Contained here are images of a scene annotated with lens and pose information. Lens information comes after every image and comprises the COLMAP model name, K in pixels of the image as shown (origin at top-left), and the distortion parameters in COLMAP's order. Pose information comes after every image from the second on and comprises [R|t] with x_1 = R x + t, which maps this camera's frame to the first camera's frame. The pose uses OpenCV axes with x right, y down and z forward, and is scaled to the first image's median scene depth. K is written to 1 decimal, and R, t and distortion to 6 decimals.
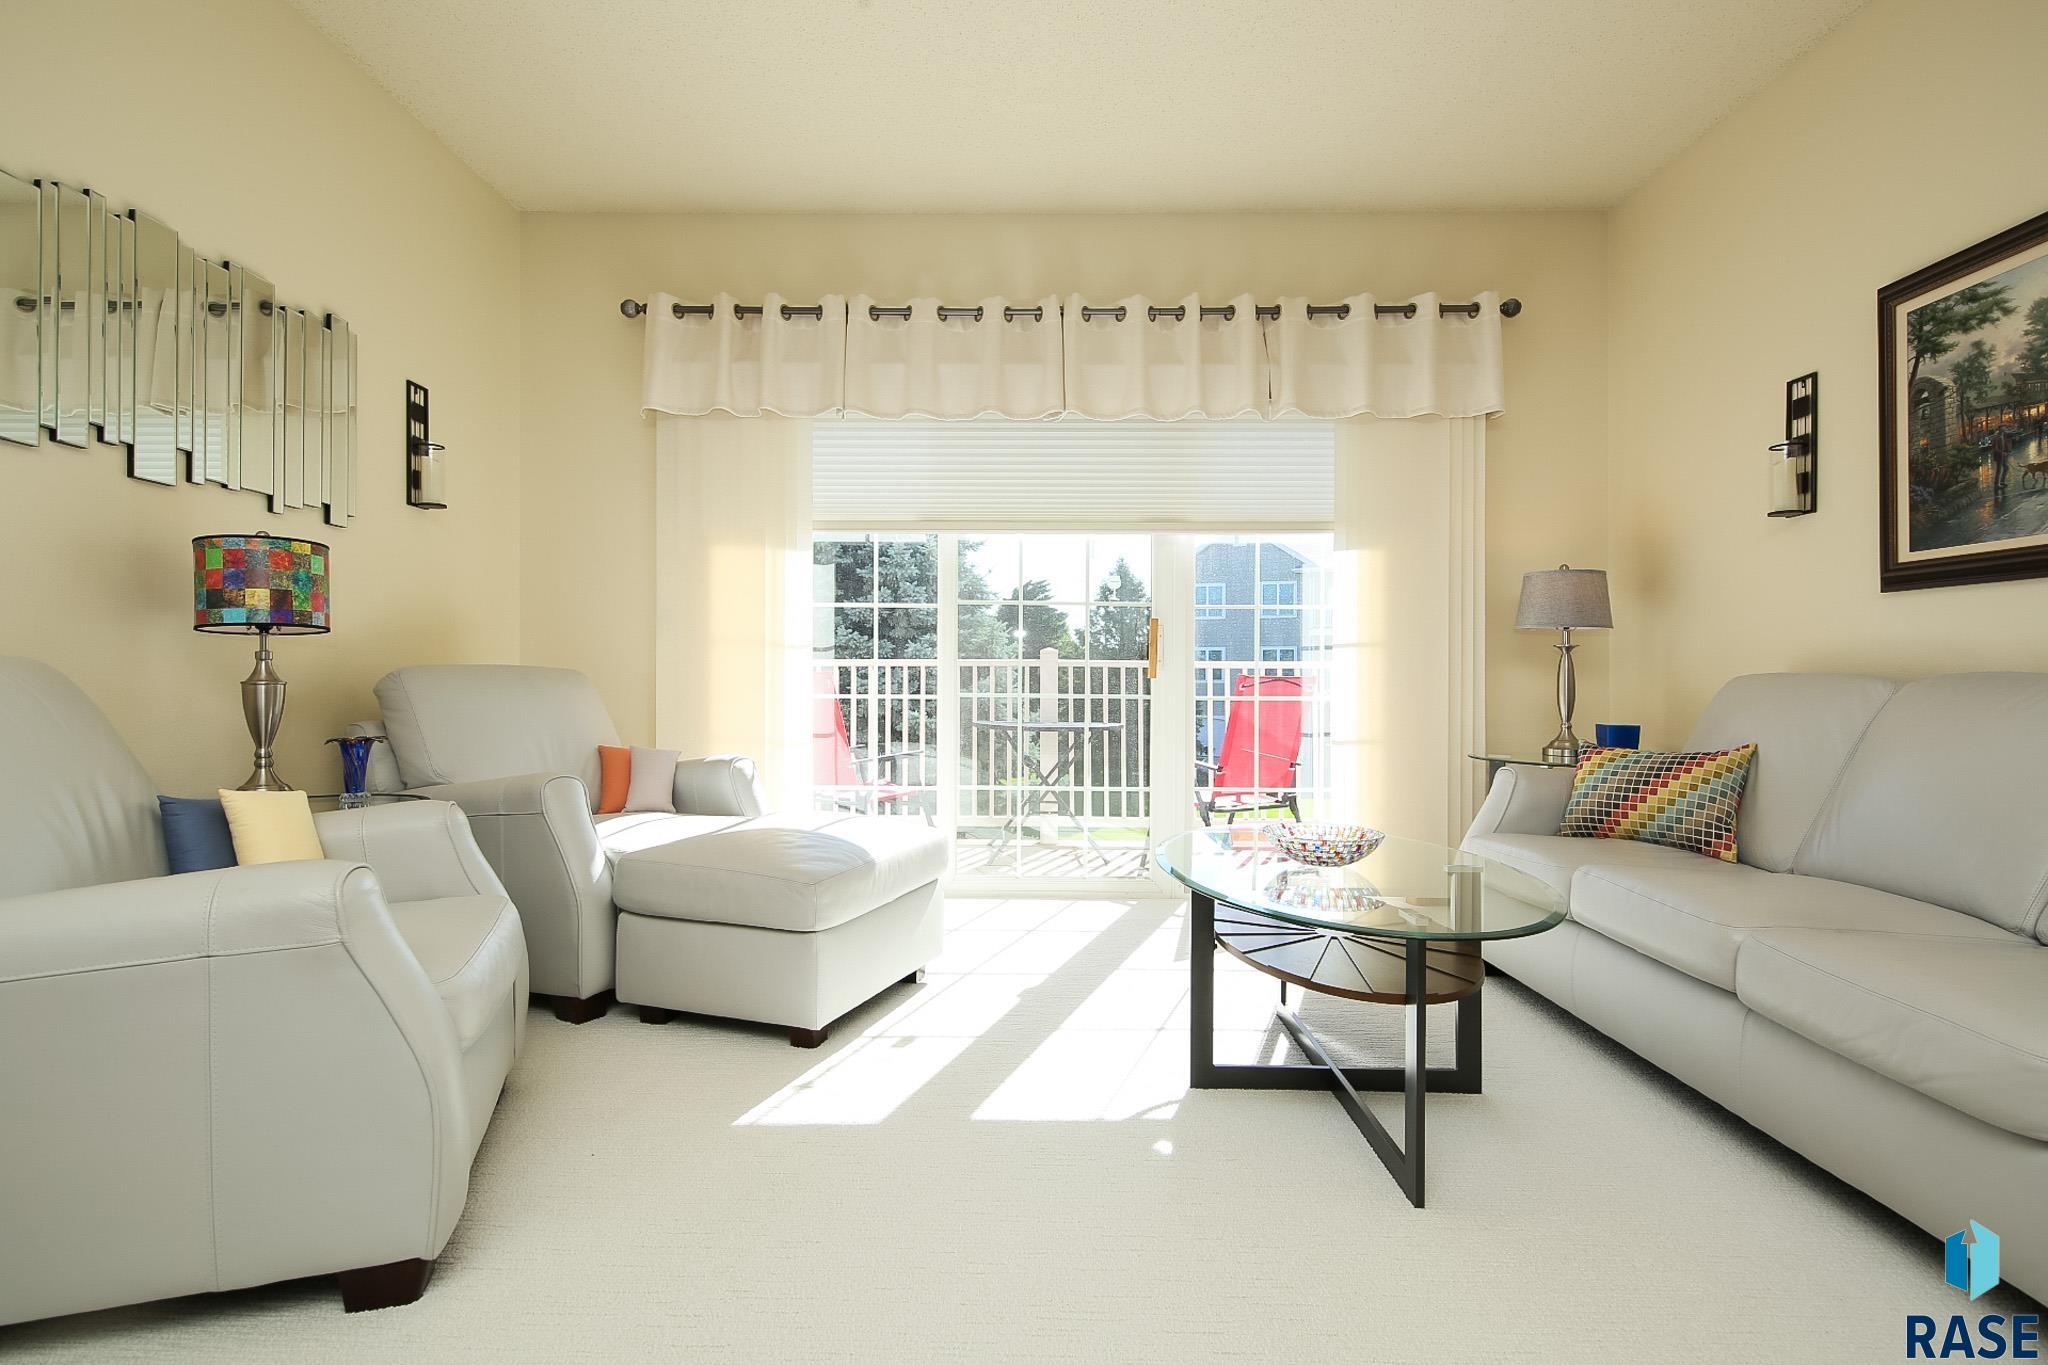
lens RADIAL K [[1016.5, 0, 1018.7], [0, 1016.5, 676.5], [0, 0, 1]] dist [0.022384, -0.010122]
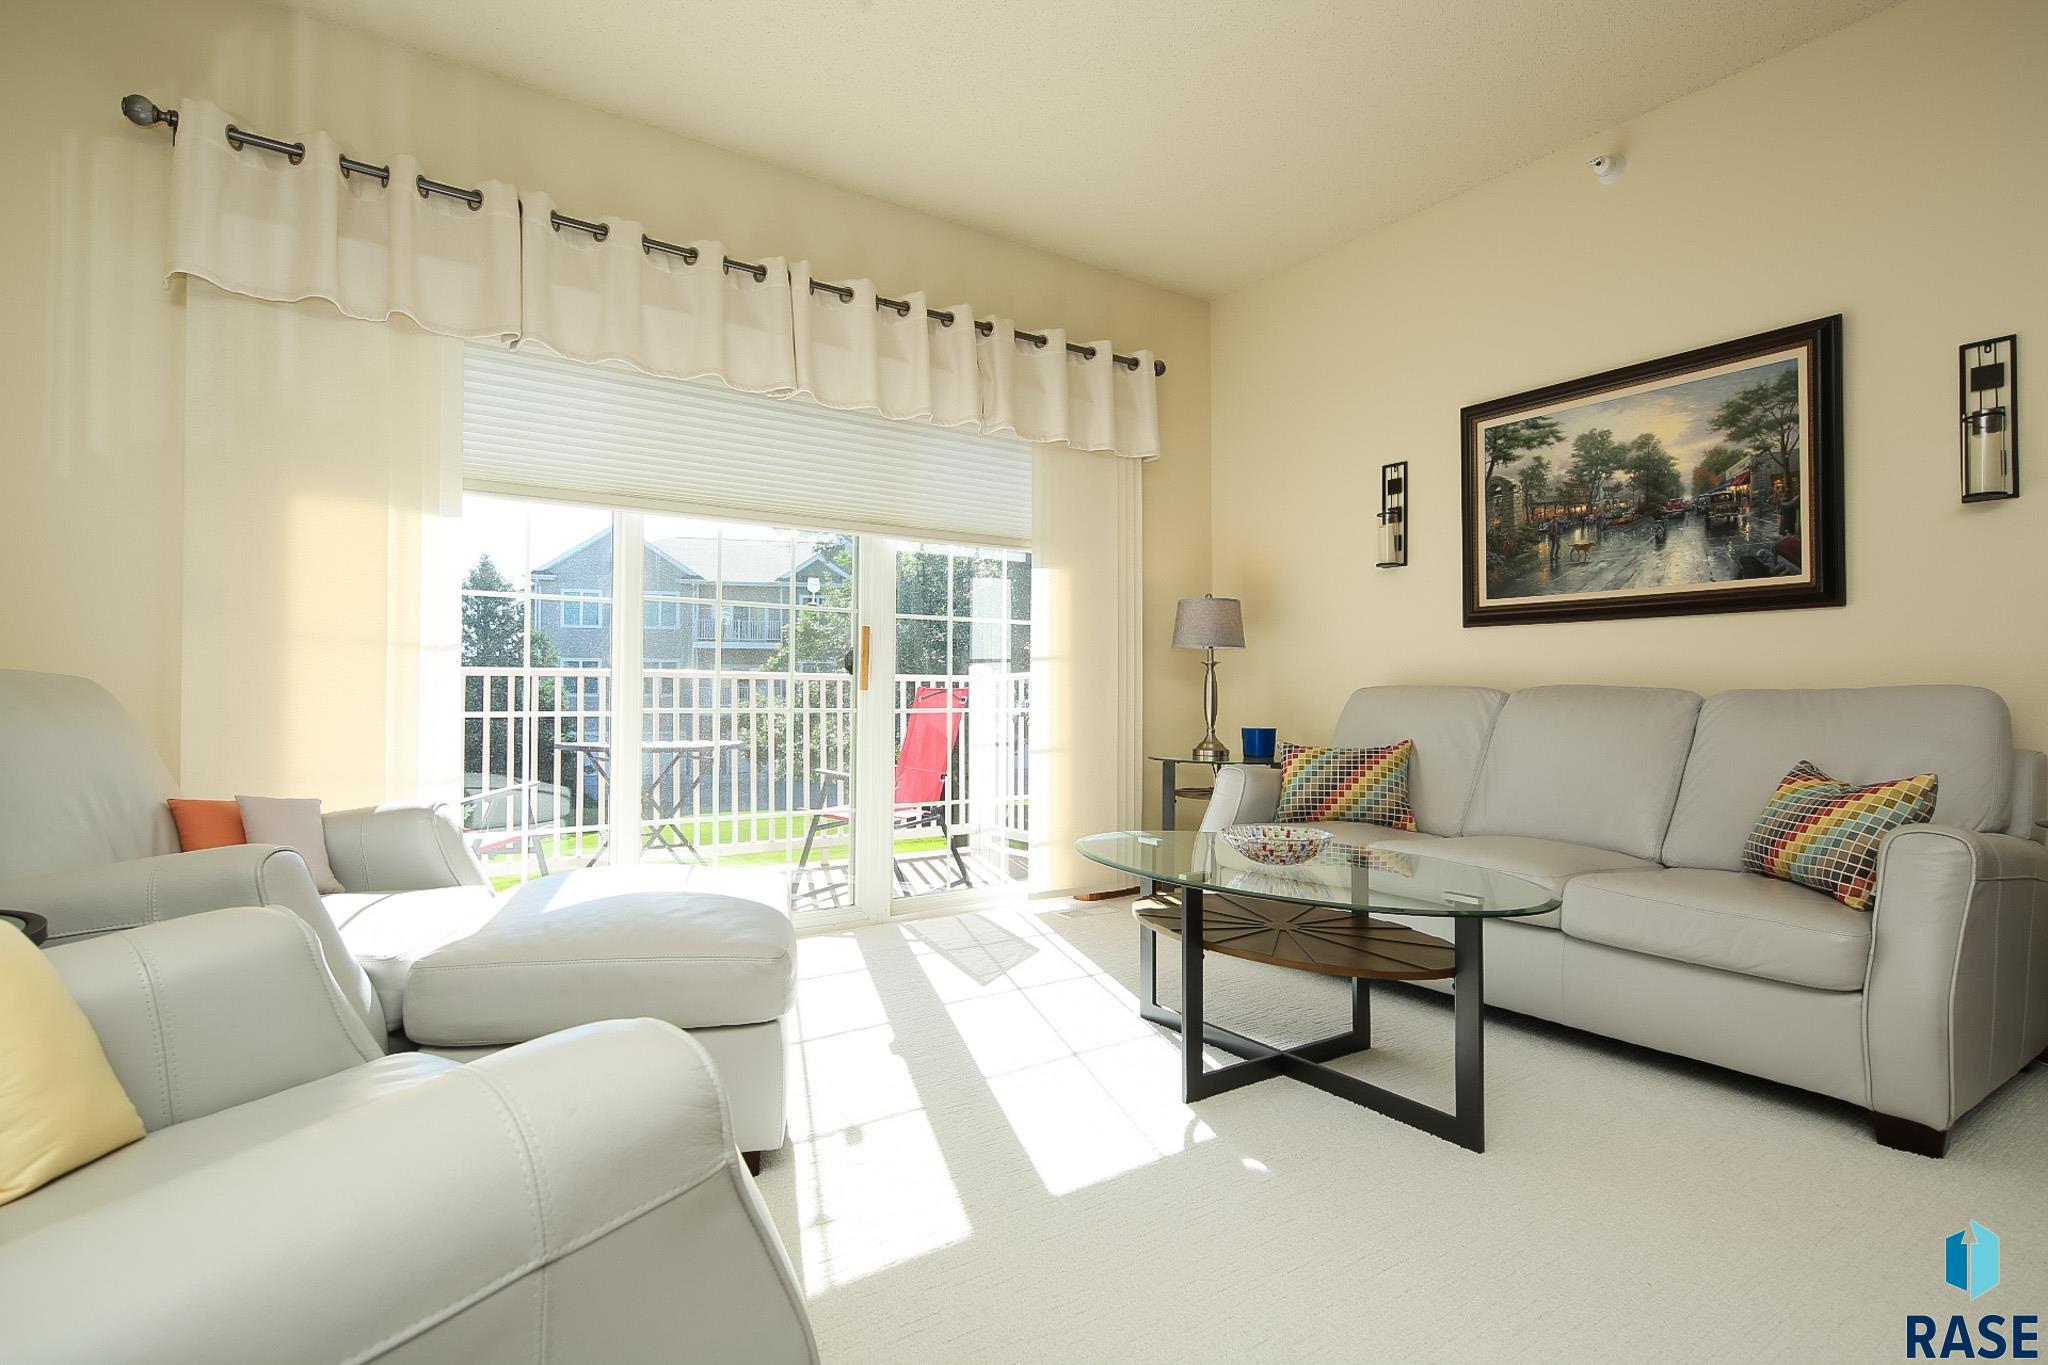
lens RADIAL K [[1016.5, 0, 1018.7], [0, 1016.5, 676.5], [0, 0, 1]] dist [0.022384, -0.010122]
pose [[0.811534, 0.007246, 0.584261, -0.404852], [0.000085, 0.999922, -0.012519, 0.001185], [-0.584306, 0.010209, 0.811470, 0.214108]]
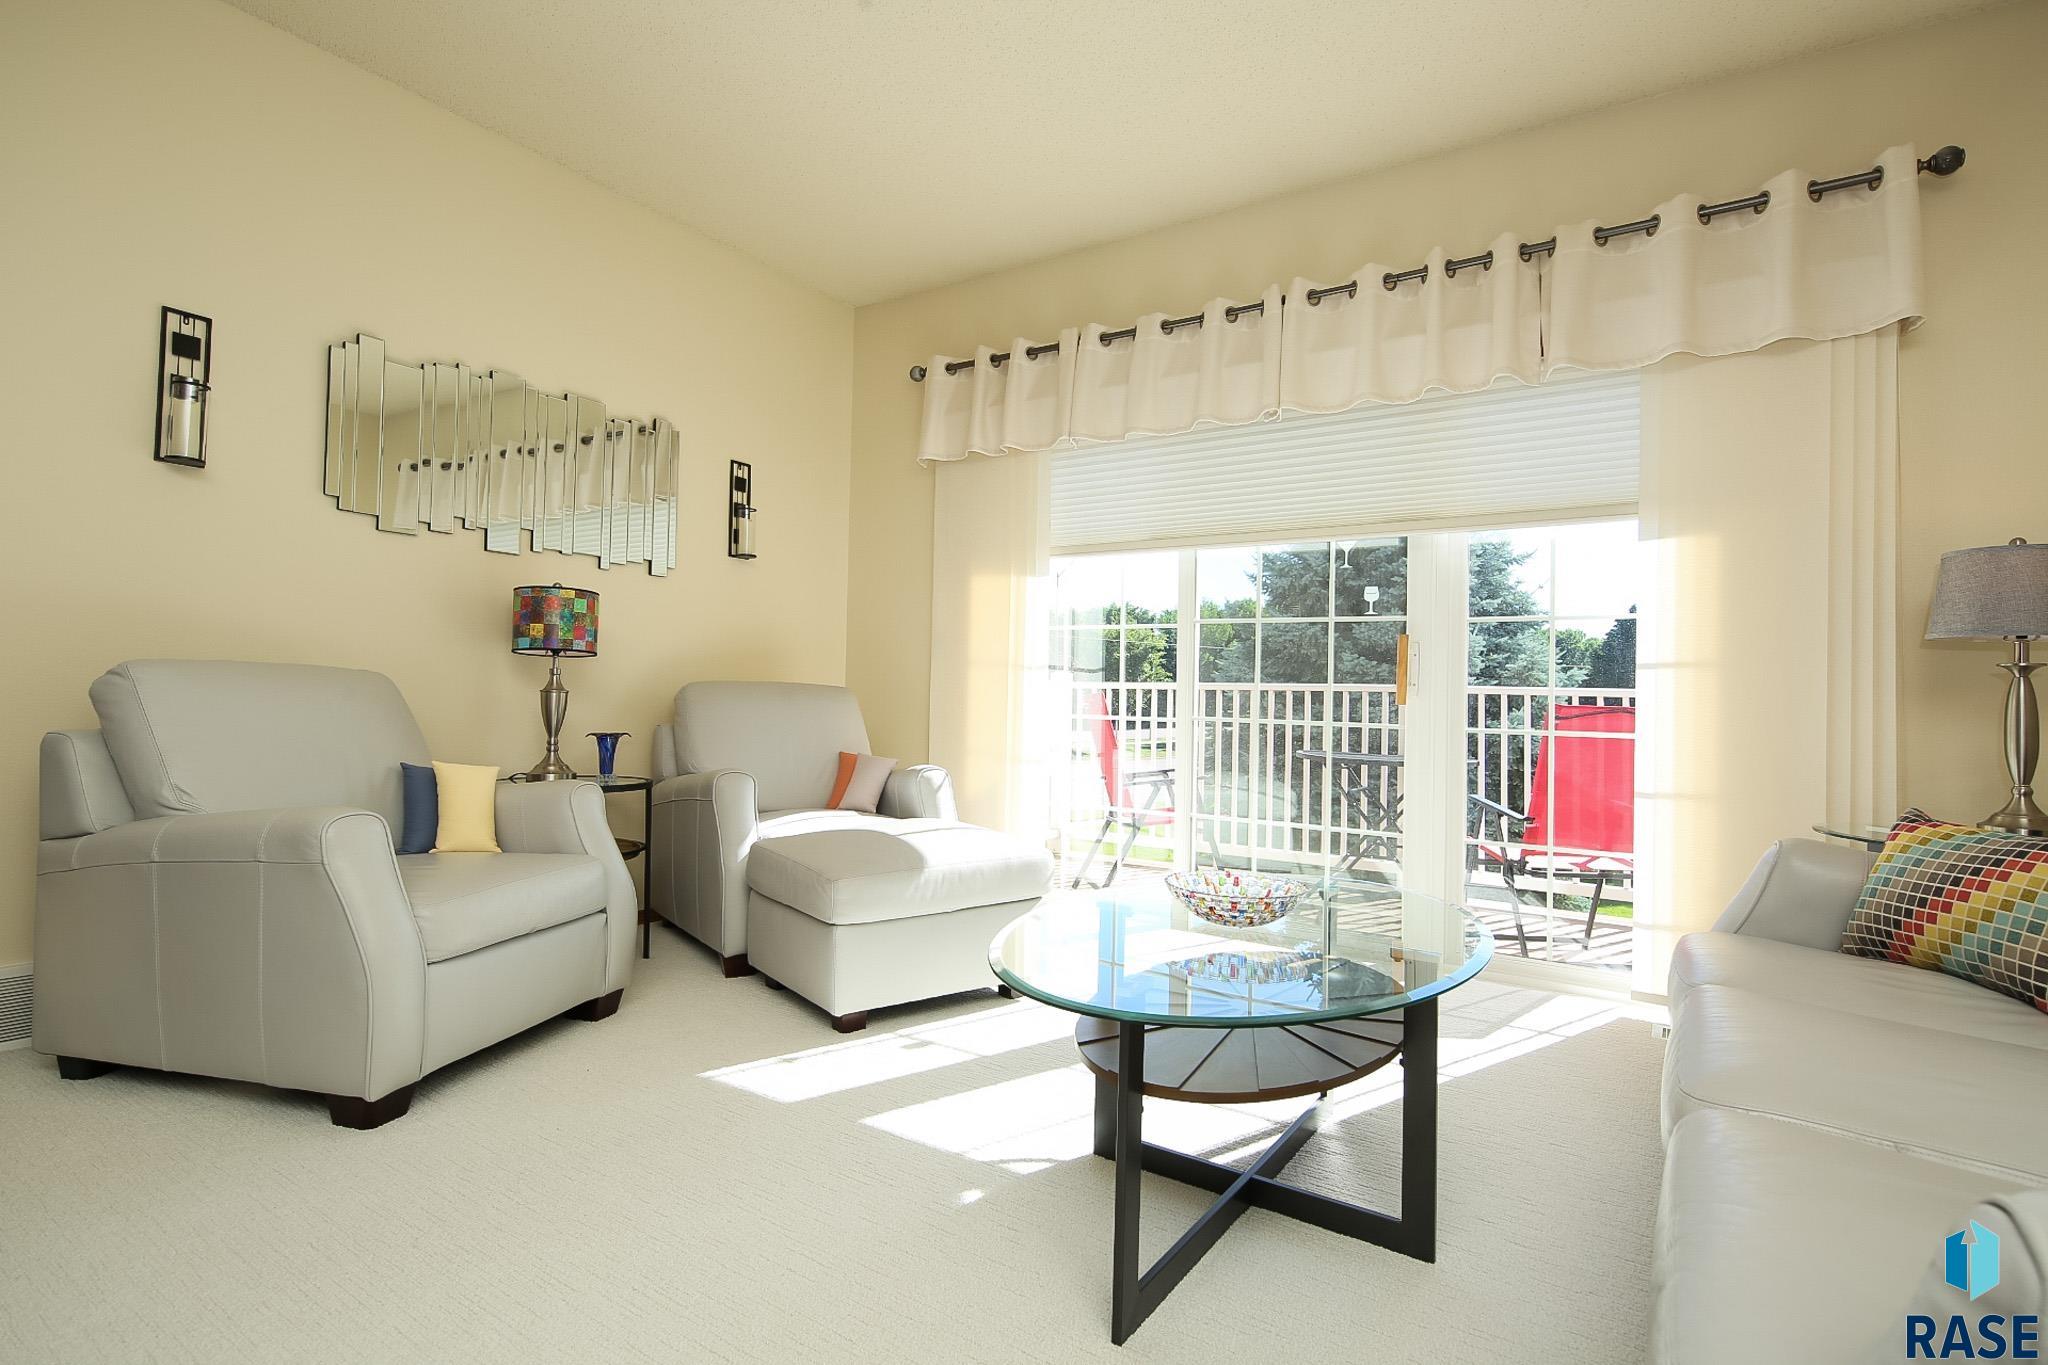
lens RADIAL K [[1016.5, 0, 1018.7], [0, 1016.5, 676.5], [0, 0, 1]] dist [0.022384, -0.010122]
pose [[0.836476, 0.004304, -0.547986, 0.450806], [-0.018839, 0.999604, -0.020905, 0.002746], [0.547679, 0.027810, 0.836226, 0.149708]]
